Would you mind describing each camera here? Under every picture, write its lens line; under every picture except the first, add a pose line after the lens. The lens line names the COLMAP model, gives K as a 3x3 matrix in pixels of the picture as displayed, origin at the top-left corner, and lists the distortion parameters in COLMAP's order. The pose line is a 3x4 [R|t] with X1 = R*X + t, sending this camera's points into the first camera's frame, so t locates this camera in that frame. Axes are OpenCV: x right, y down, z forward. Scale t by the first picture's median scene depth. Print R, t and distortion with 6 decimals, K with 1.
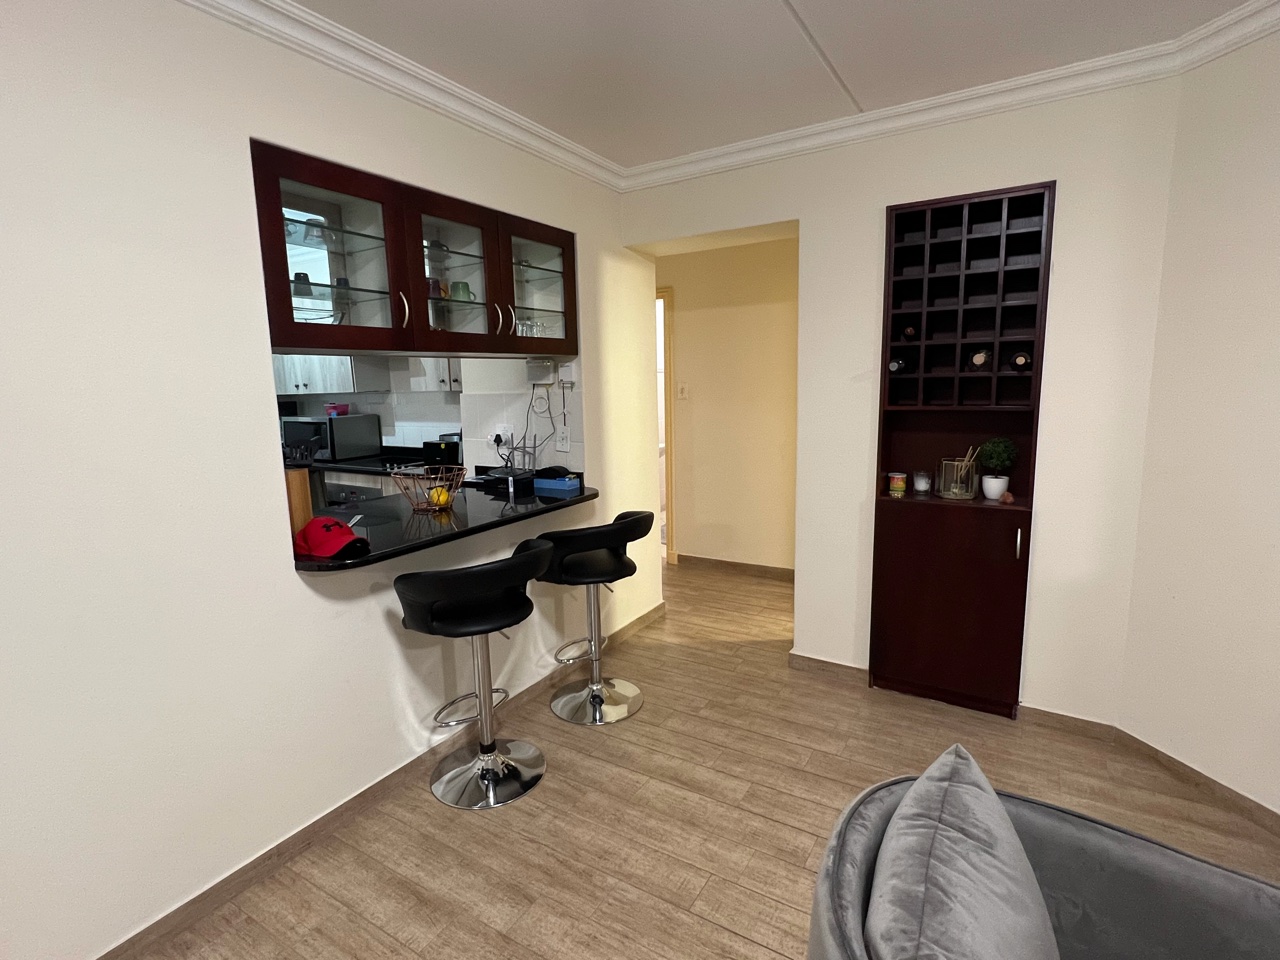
lens RADIAL K [[631.1, 0, 636.7], [0, 631.1, 490.7], [0, 0, 1]] dist [-0.002811, -0.000278]
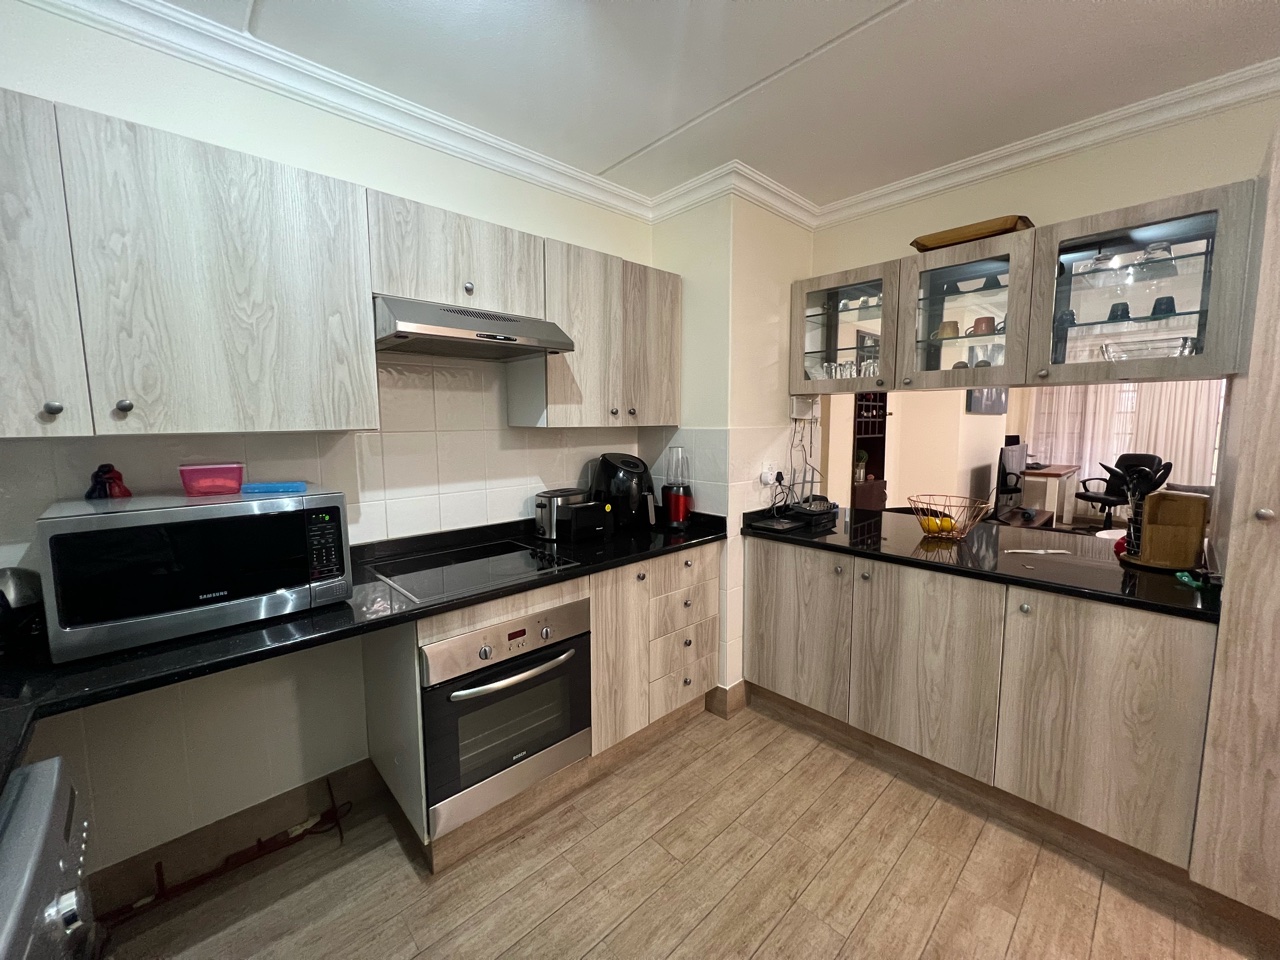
lens RADIAL K [[513.8, 0, 642.7], [0, 513.8, 471.1], [0, 0, 1]] dist [0.001051, 0.000038]
pose [[0.258719, -0.072109, 0.963257, -0.704193], [0.165069, 0.985842, 0.029464, -0.101800], [-0.951744, 0.151381, 0.266959, 0.694768]]
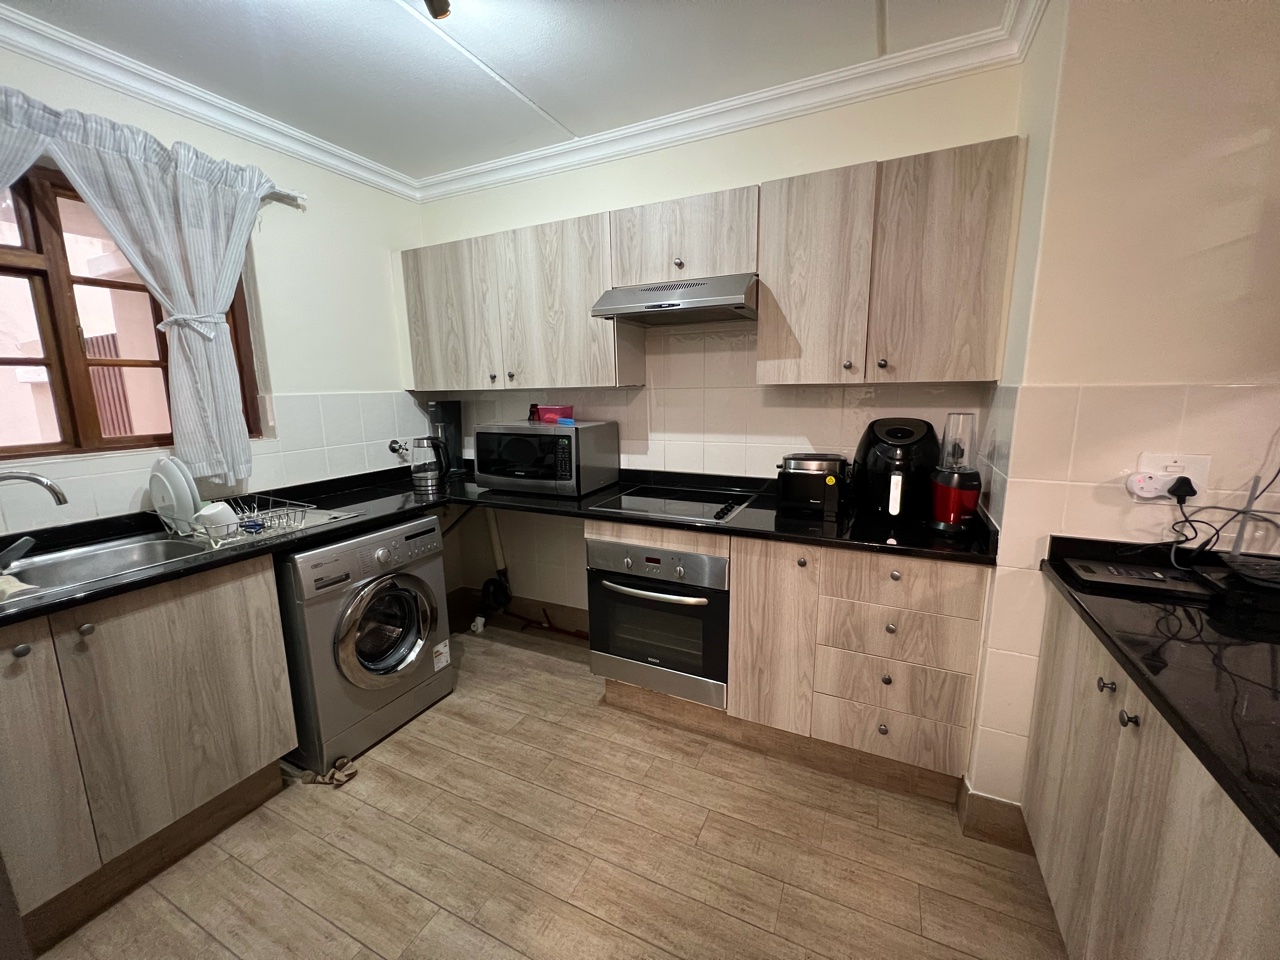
lens RADIAL K [[513.8, 0, 633.1], [0, 513.8, 472.2], [0, 0, 1]] dist [0.001051, 0.000038]
pose [[0.995212, -0.007281, 0.097465, -0.453837], [0.008034, 0.999941, -0.007333, -0.064875], [-0.097406, 0.008081, 0.995212, 0.473692]]
